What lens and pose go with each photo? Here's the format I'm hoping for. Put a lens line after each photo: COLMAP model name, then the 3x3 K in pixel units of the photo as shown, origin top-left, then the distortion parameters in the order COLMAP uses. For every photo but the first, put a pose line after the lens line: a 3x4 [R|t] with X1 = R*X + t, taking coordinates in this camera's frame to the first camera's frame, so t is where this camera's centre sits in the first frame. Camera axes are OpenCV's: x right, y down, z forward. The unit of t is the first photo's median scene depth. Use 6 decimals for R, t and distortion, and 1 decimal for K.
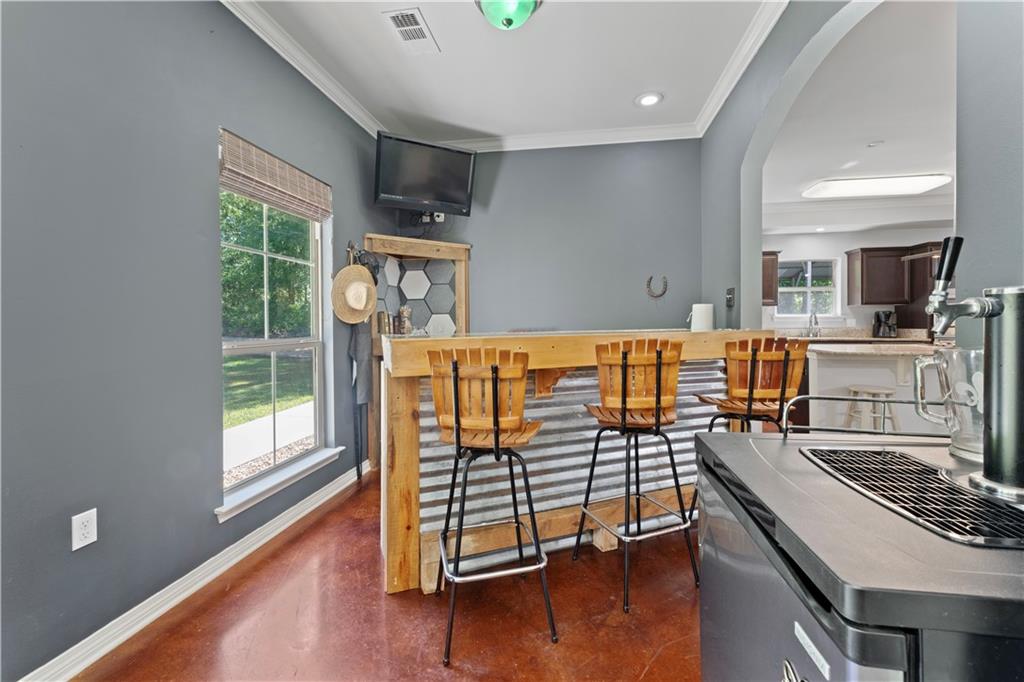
lens RADIAL K [[414.7, 0, 513.5], [0, 414.7, 325.6], [0, 0, 1]] dist [0.002280, 0.000514]
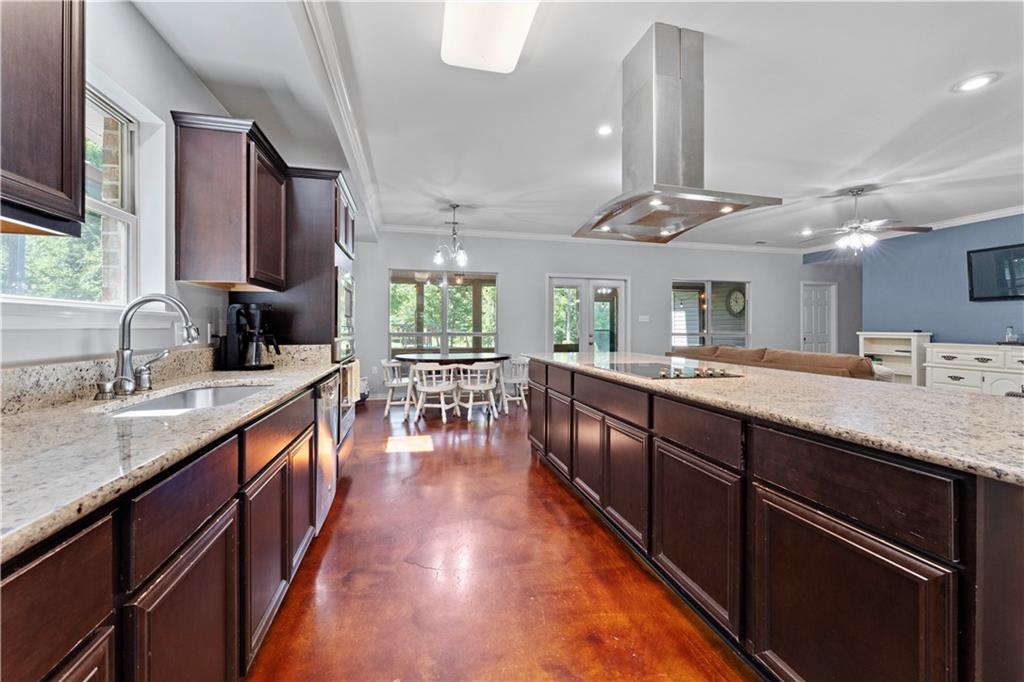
lens RADIAL K [[414.7, 0, 513.5], [0, 414.7, 325.6], [0, 0, 1]] dist [0.002280, 0.000514]
pose [[-0.399094, 0.007875, 0.916876, 0.422006], [0.005561, 0.999966, -0.006168, -0.009846], [-0.916893, 0.002637, -0.399124, 0.930077]]
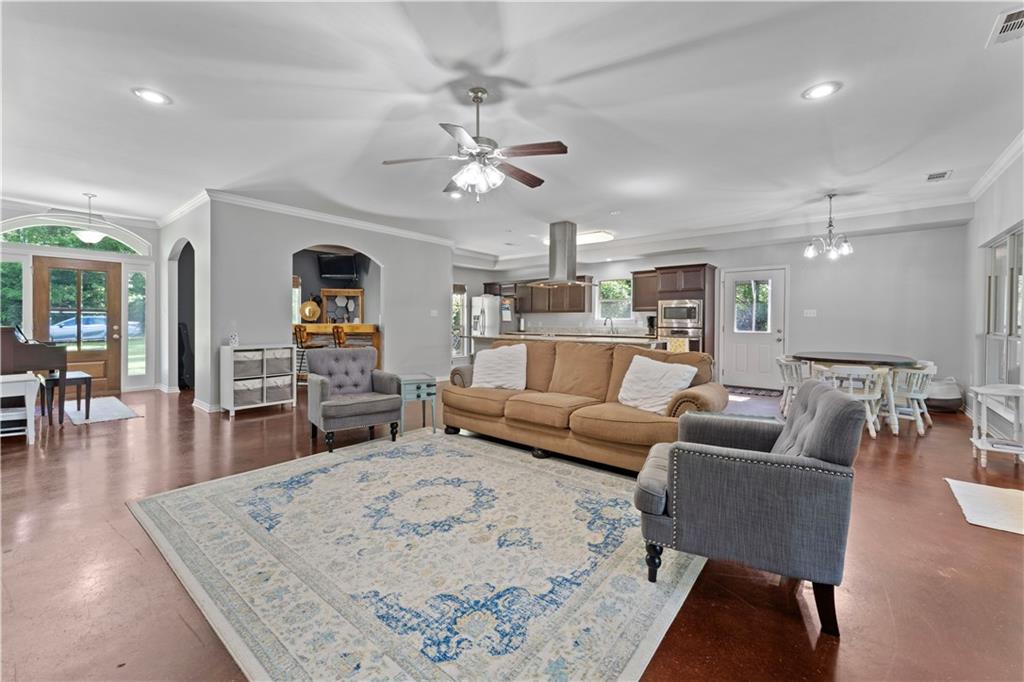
lens RADIAL K [[414.7, 0, 513.5], [0, 414.7, 325.6], [0, 0, 1]] dist [0.002280, 0.000514]
pose [[0.866580, 0.014766, -0.498820, 1.192170], [-0.013734, 0.999889, 0.005740, -0.004776], [0.498849, 0.001877, 0.866687, -0.429179]]
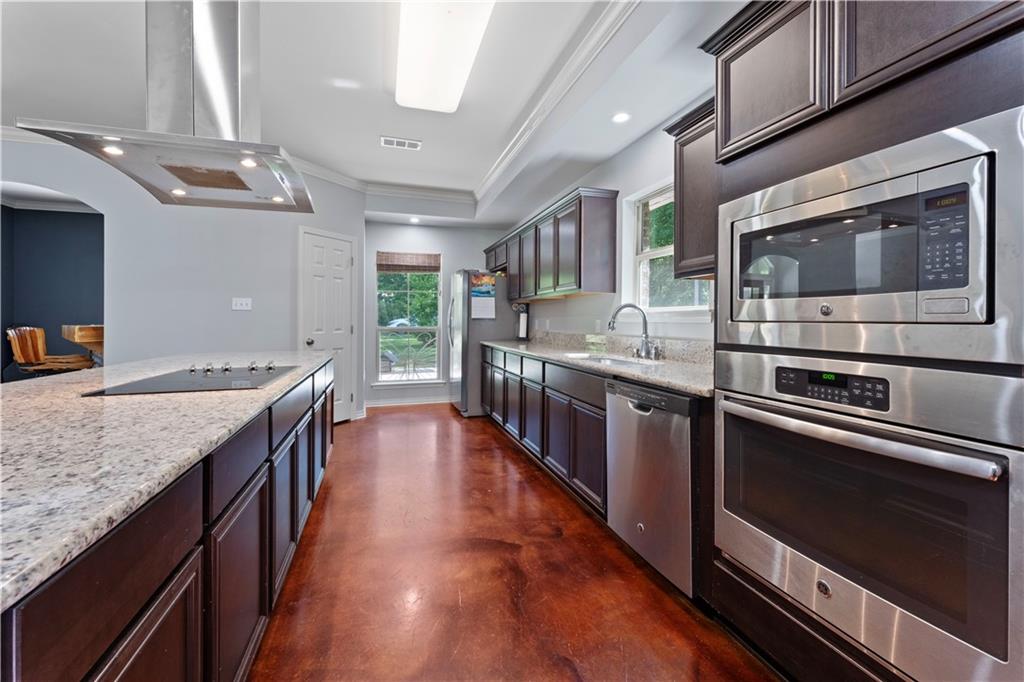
lens RADIAL K [[414.7, 0, 513.5], [0, 414.7, 325.6], [0, 0, 1]] dist [0.002280, 0.000514]
pose [[0.450902, 0.018018, -0.892391, 1.106313], [-0.009573, 0.999836, 0.015350, -0.012341], [0.892522, 0.001621, 0.451001, 0.702505]]
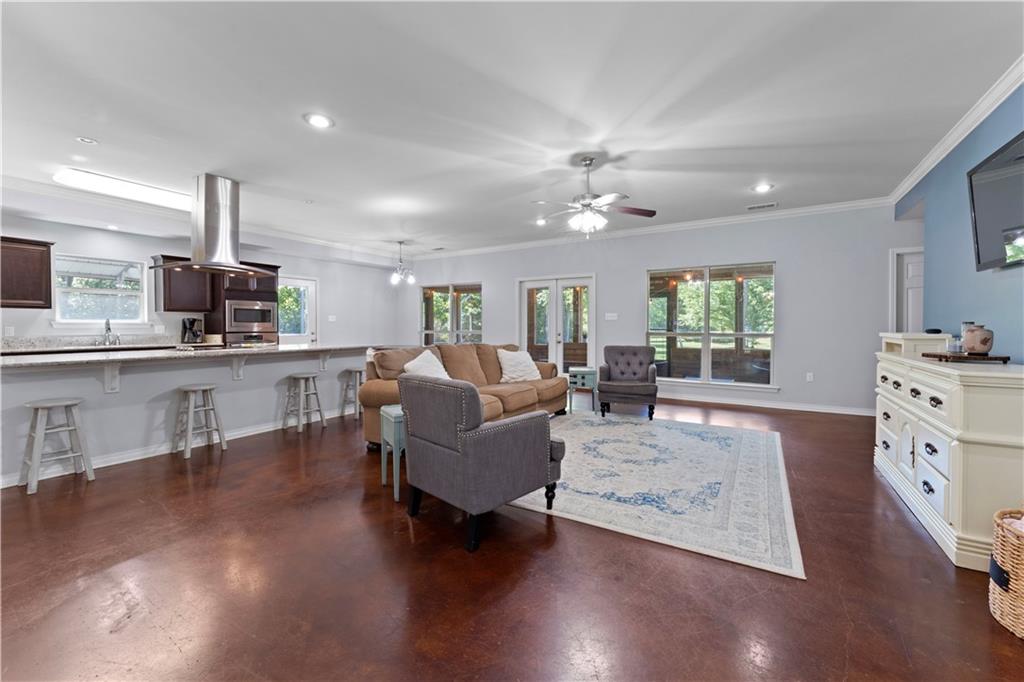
lens RADIAL K [[411.0, 0, 512.7], [0, 411.0, 331.8], [0, 0, 1]] dist [0.003603, 0.000194]
pose [[0.375397, -0.007509, 0.926834, 0.229317], [0.005438, 0.999968, 0.005899, -0.002050], [-0.926848, 0.002826, 0.375426, -0.159444]]
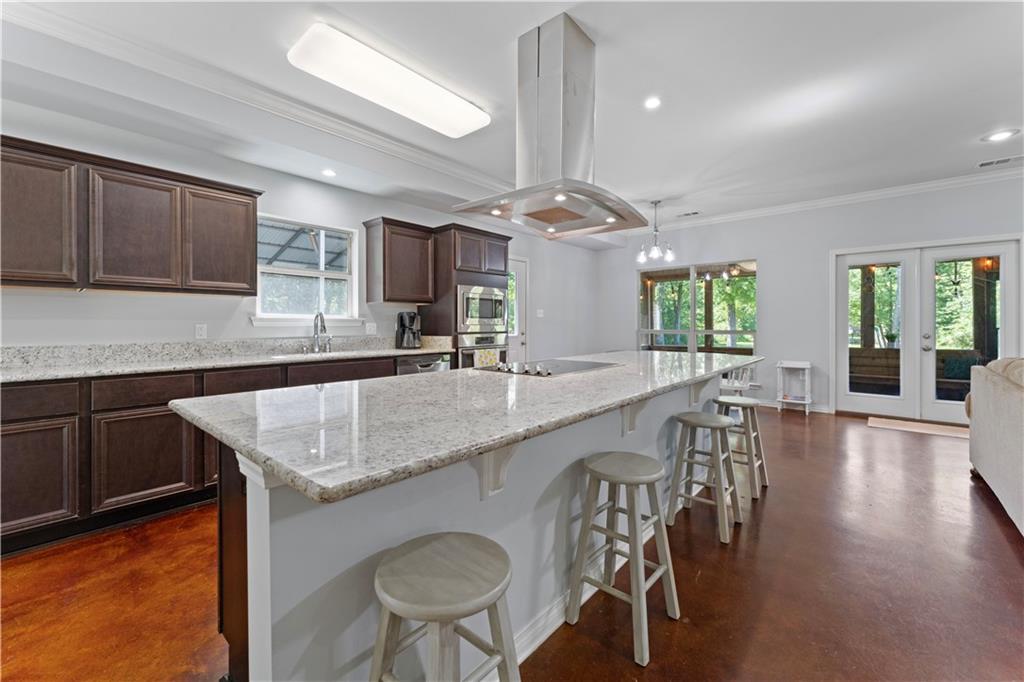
lens RADIAL K [[414.7, 0, 513.5], [0, 414.7, 325.6], [0, 0, 1]] dist [0.002280, 0.000514]
pose [[0.518789, 0.000394, 0.854902, 0.371278], [0.004158, 0.999987, -0.002984, -0.008523], [-0.854892, 0.005103, 0.518781, 0.470697]]
